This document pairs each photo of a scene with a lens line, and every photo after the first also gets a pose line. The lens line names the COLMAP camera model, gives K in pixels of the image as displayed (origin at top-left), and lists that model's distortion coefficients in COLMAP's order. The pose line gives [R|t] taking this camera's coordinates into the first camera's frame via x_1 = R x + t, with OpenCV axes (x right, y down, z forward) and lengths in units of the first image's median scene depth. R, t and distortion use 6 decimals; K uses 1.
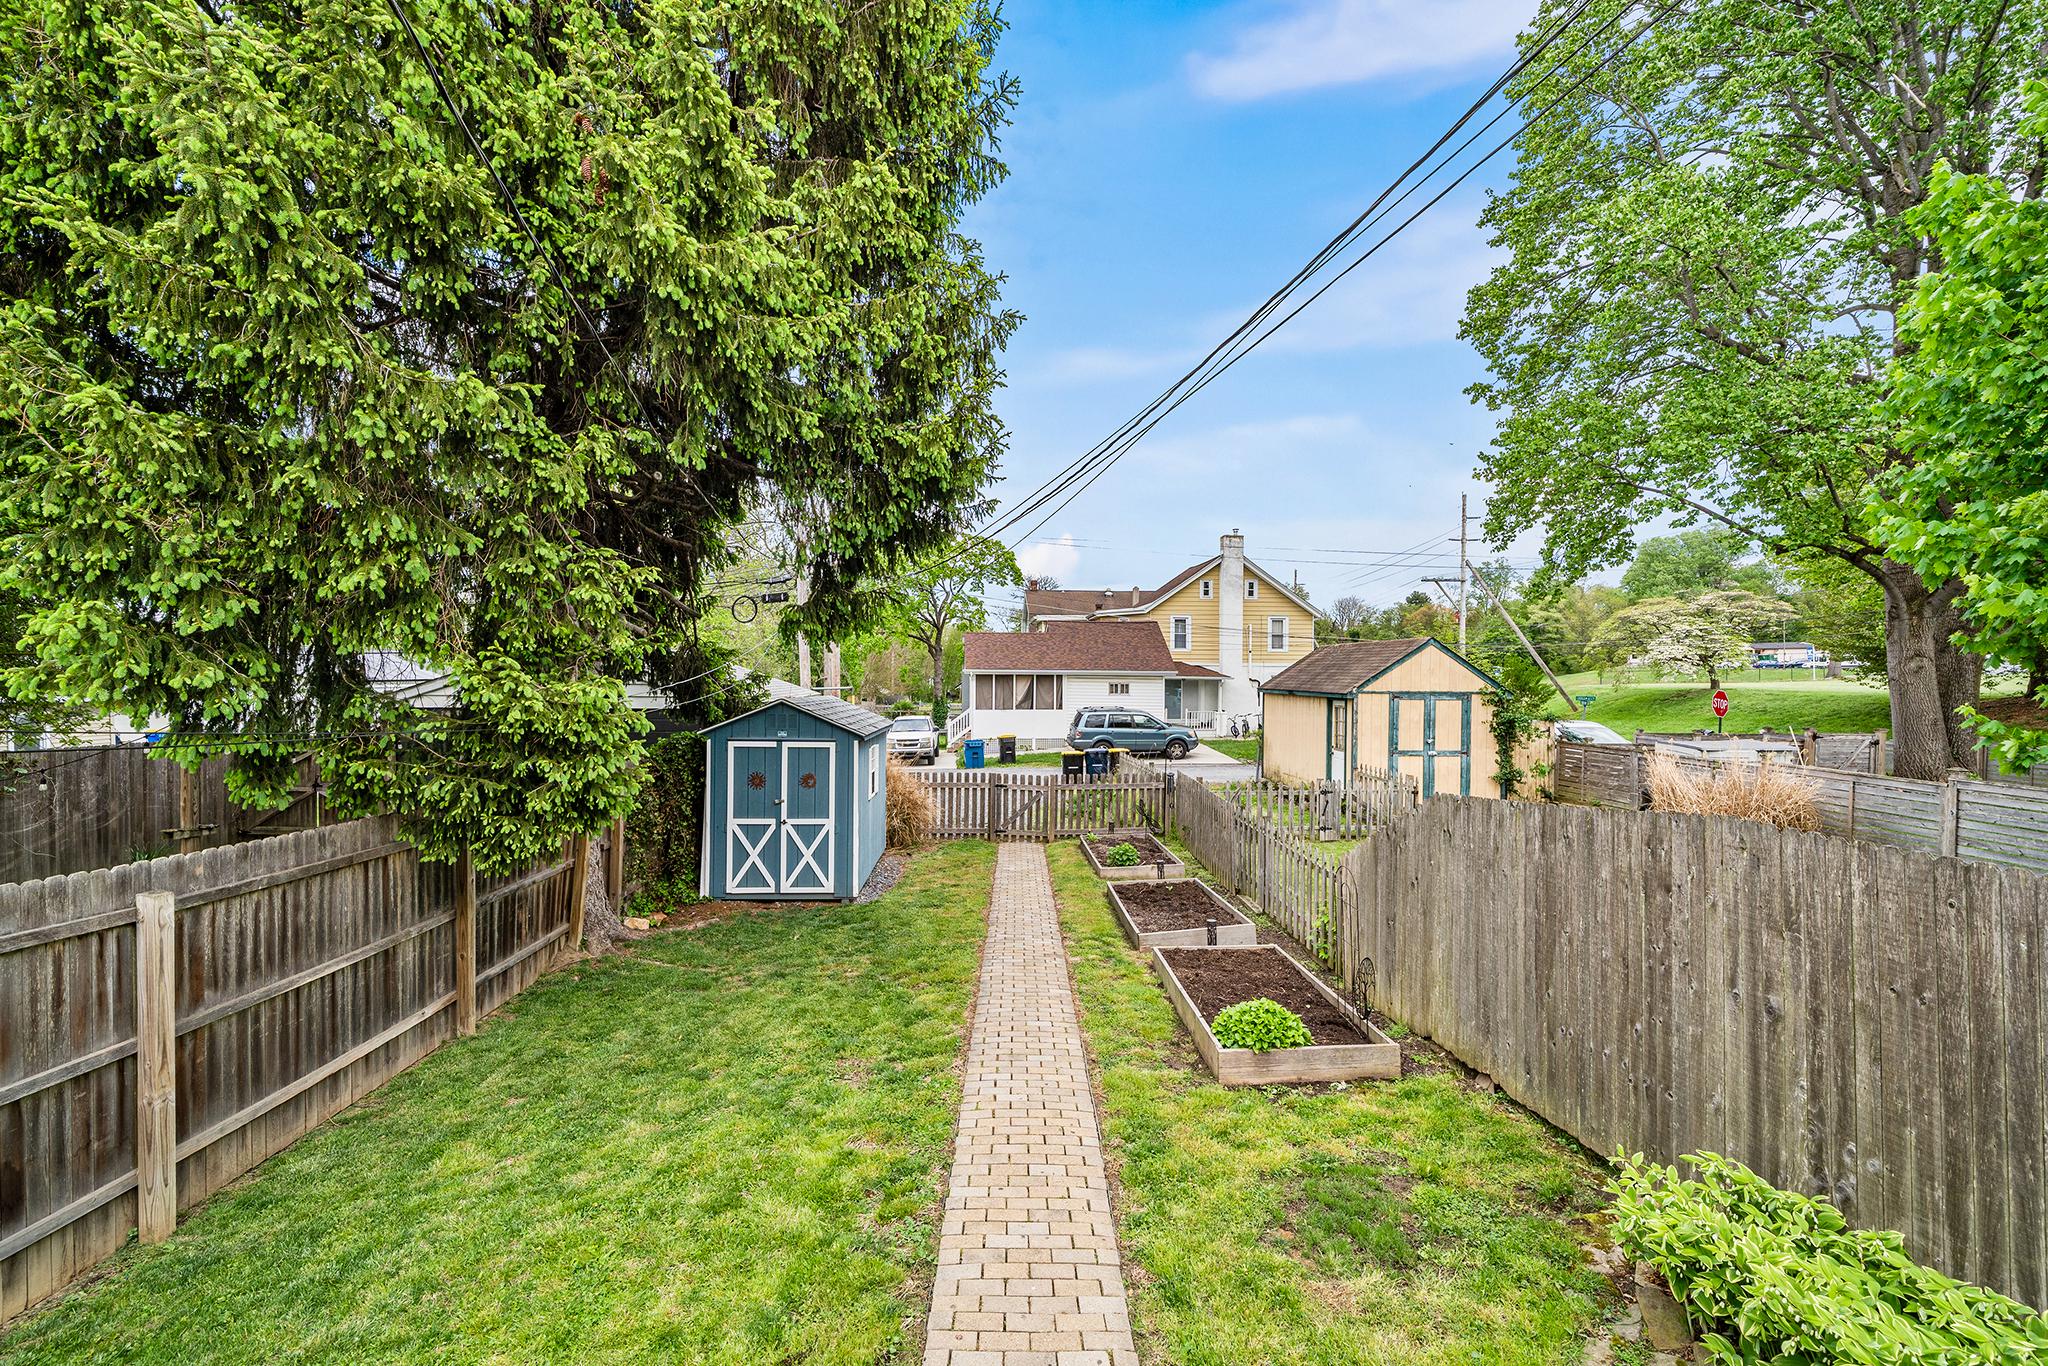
lens RADIAL K [[825.3, 0, 1029.2], [0, 825.3, 686.2], [0, 0, 1]] dist [0.000556, 0.000322]
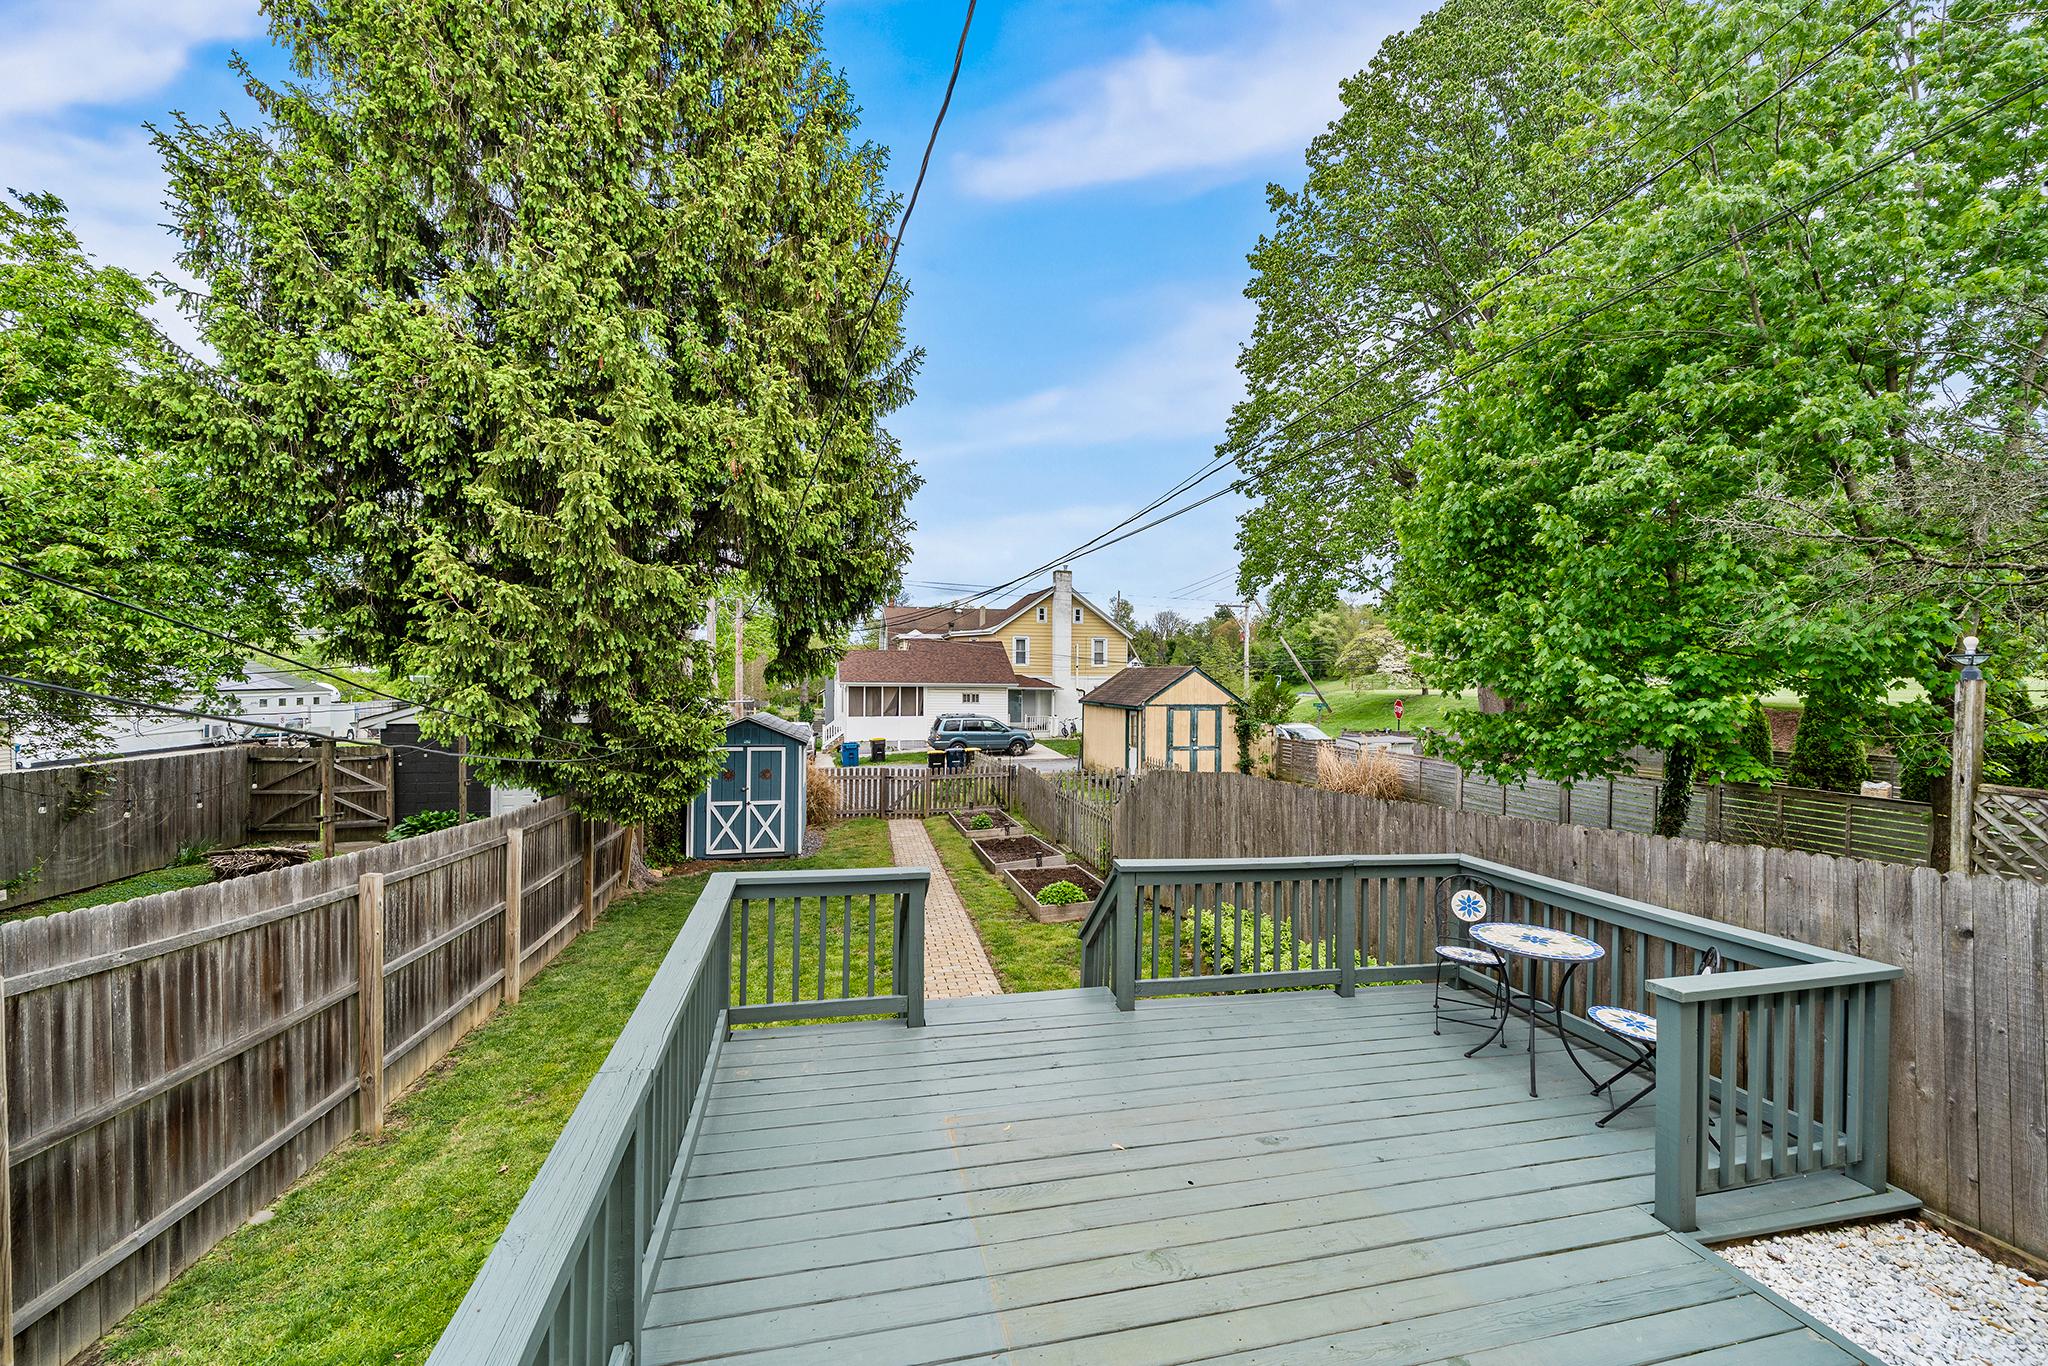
lens RADIAL K [[789.8, 0, 1027.0], [0, 789.8, 680.9], [0, 0, 1]] dist [-0.000822, -0.000175]
pose [[0.982286, 0.000581, 0.187385, -0.049228], [0.001121, 0.999959, -0.008975, -0.022039], [-0.187382, 0.009026, 0.982246, -0.274556]]
